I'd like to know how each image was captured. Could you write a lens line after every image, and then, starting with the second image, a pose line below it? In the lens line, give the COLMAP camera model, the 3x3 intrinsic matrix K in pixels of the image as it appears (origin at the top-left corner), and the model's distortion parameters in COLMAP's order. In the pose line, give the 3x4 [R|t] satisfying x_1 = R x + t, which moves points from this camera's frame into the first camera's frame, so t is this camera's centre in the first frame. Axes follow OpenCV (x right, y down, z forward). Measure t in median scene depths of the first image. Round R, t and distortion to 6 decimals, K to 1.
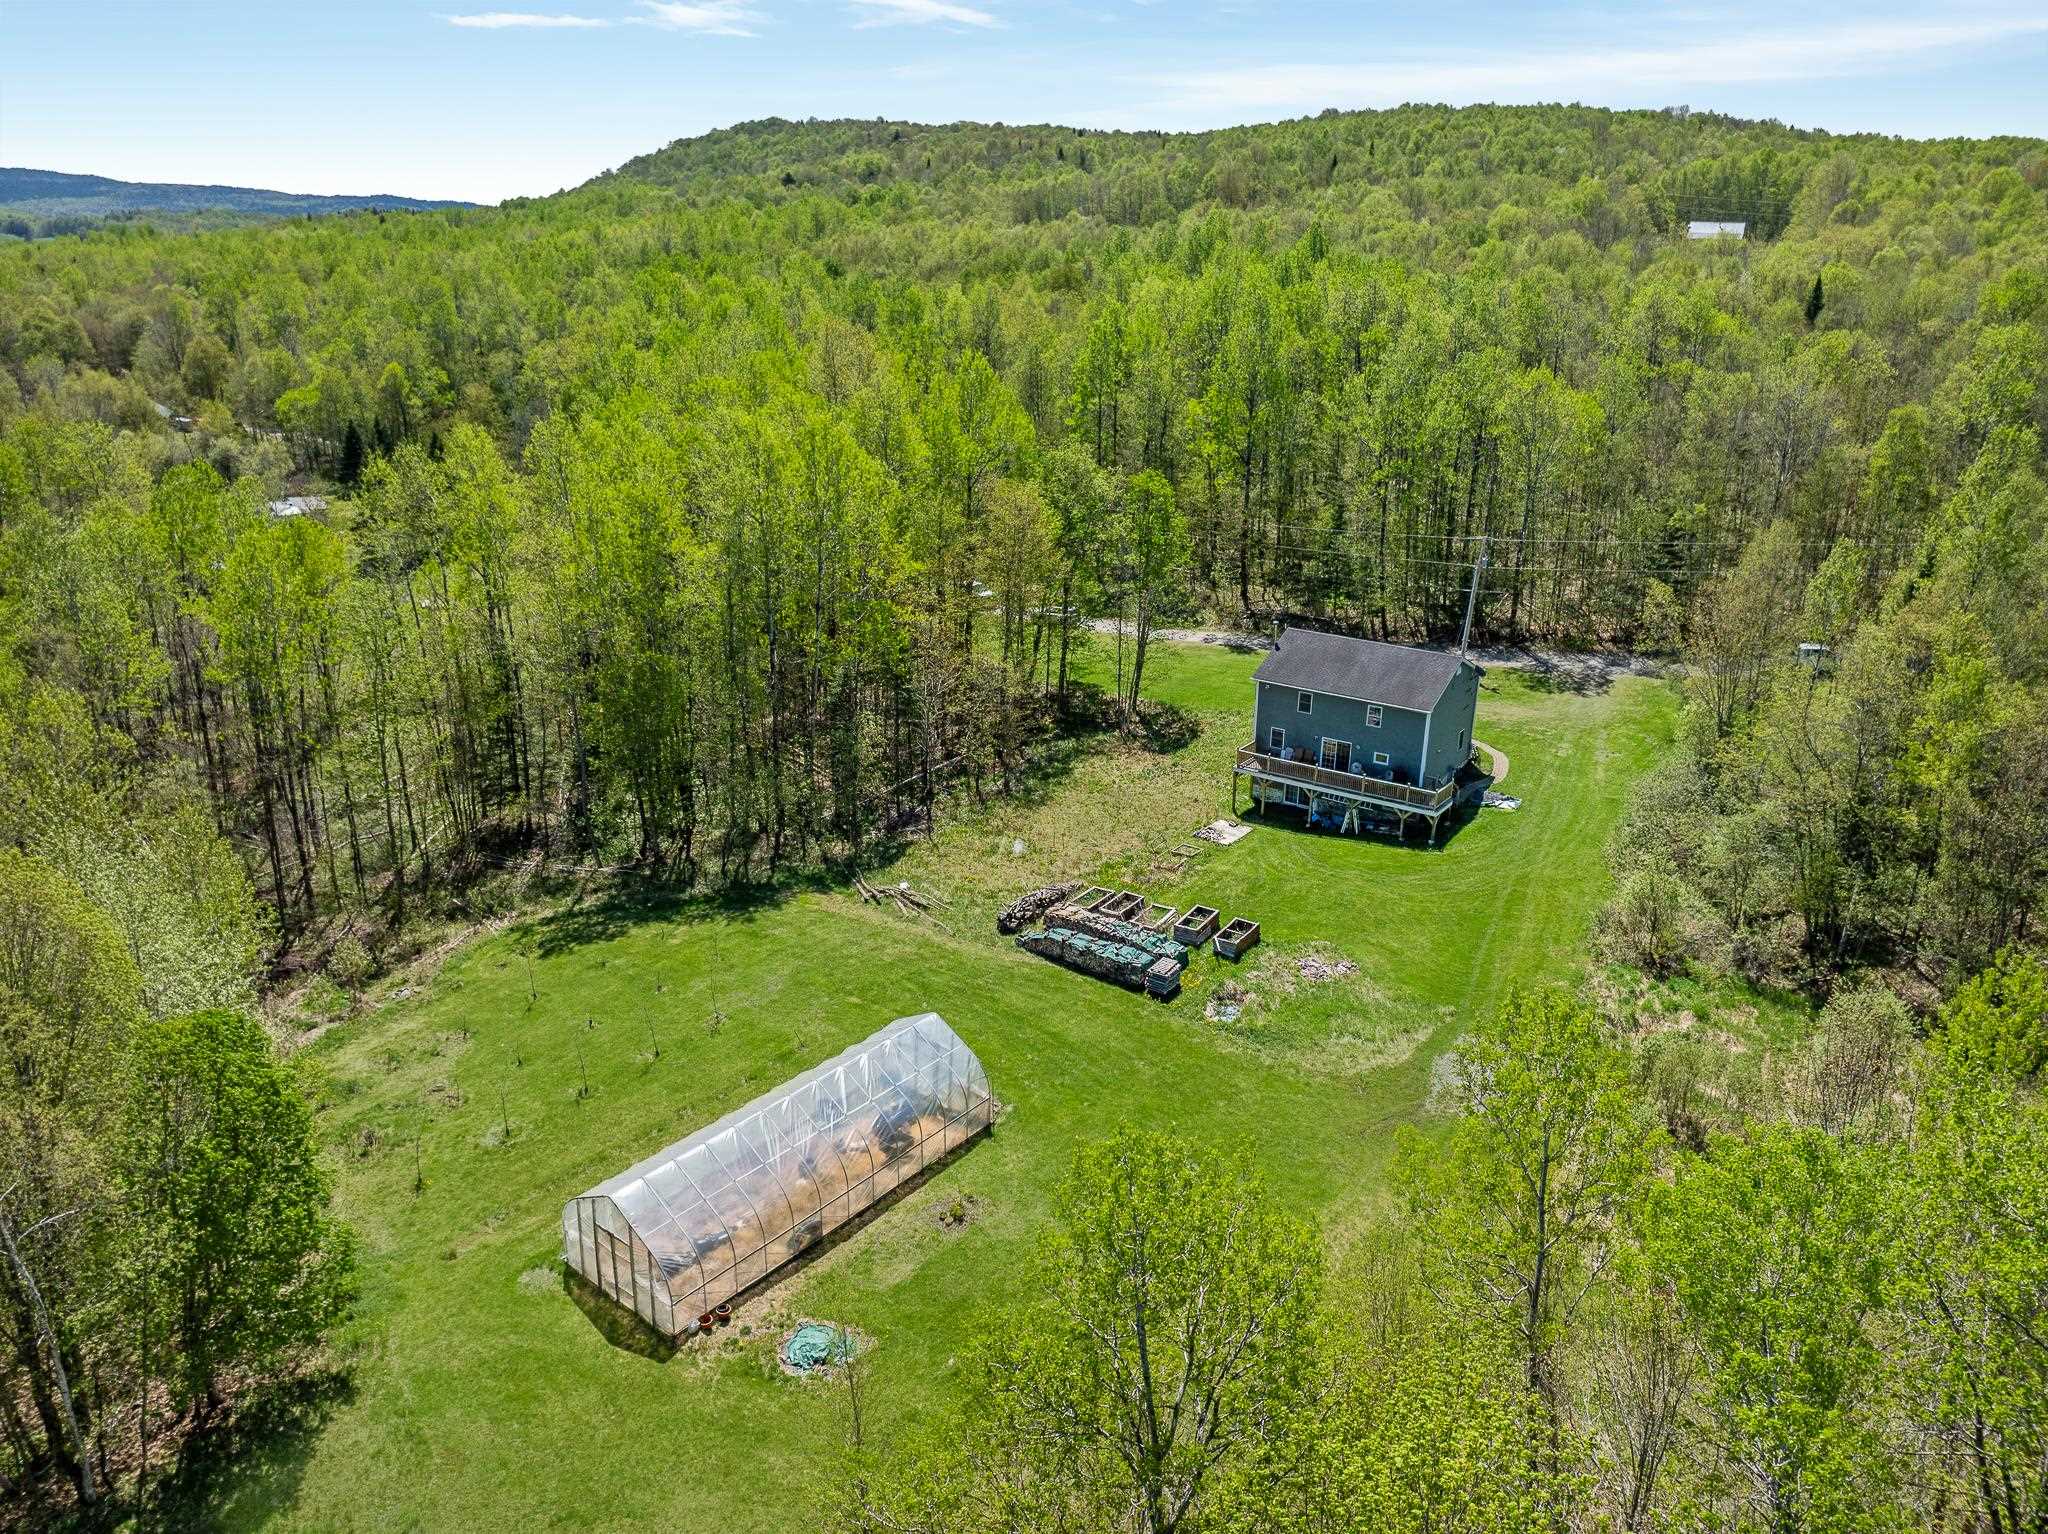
lens RADIAL K [[1448.0, 0, 1034.4], [0, 1448.0, 766.1], [0, 0, 1]] dist [-0.051524, 0.024185]
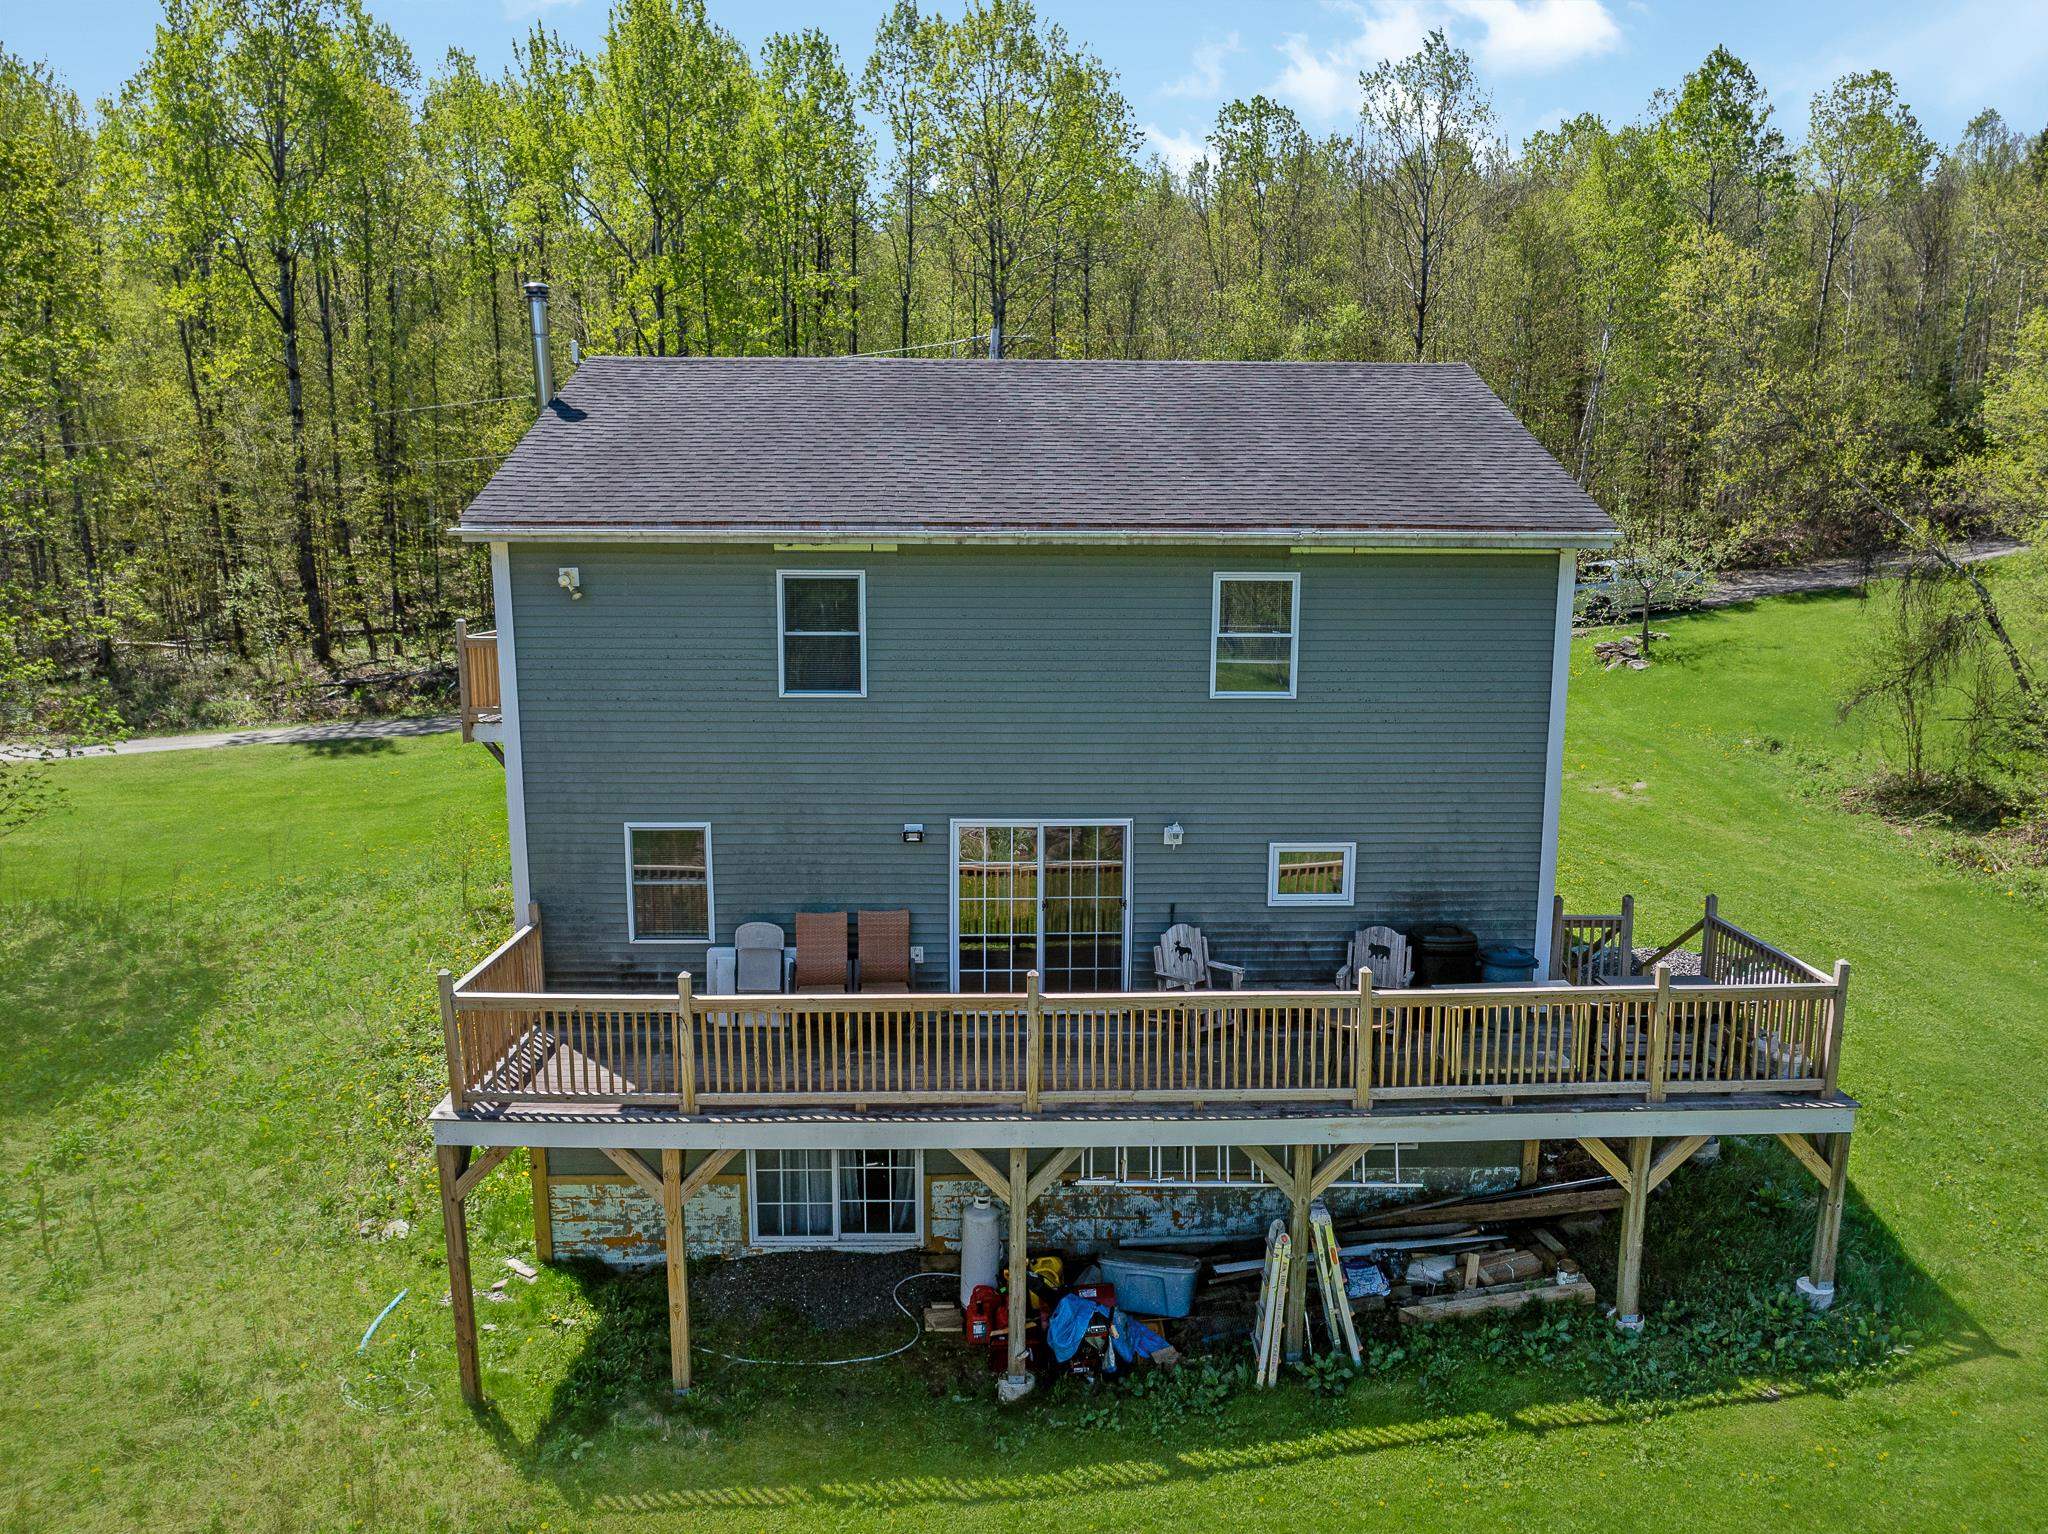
lens RADIAL K [[1448.0, 0, 1034.7], [0, 1448.0, 758.4], [0, 0, 1]] dist [-0.051524, 0.024185]
pose [[0.812608, -0.109435, 0.572444, 0.114687], [0.206727, 0.972470, -0.107549, -0.007241], [-0.544915, 0.205735, 0.812860, 0.889748]]
